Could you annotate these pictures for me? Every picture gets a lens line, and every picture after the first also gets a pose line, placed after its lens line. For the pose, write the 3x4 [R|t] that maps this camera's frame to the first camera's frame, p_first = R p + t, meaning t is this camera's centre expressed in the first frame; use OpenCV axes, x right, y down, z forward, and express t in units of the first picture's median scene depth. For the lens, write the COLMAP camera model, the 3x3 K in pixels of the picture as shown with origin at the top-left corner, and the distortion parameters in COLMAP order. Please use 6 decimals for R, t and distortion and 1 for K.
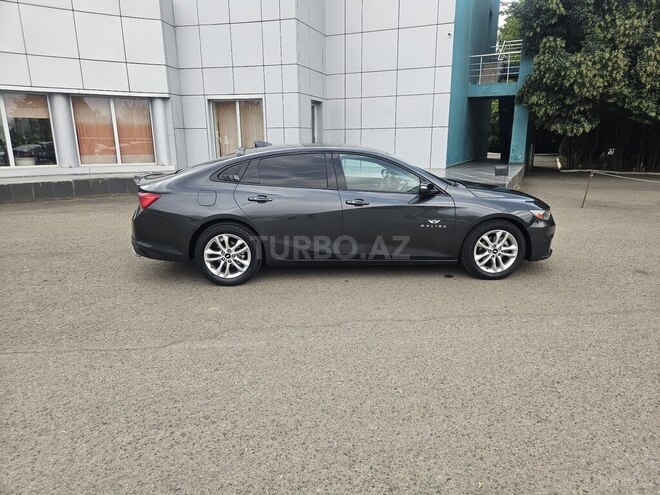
lens RADIAL K [[442.0, 0, 341.4], [0, 442.0, 246.3], [0, 0, 1]] dist [0.068049, -0.058666]
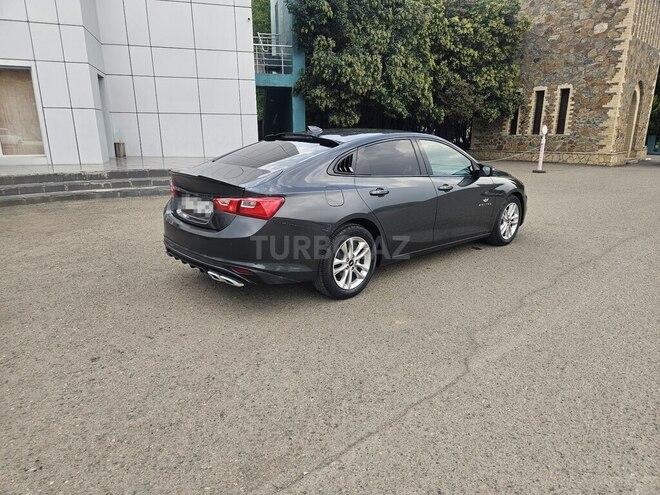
lens RADIAL K [[442.0, 0, 341.4], [0, 442.0, 246.3], [0, 0, 1]] dist [0.068049, -0.058666]
pose [[0.784629, -0.151658, 0.601130, -0.265074], [0.138245, 0.988004, 0.068817, -0.023980], [-0.604356, 0.029107, 0.796182, 0.118087]]
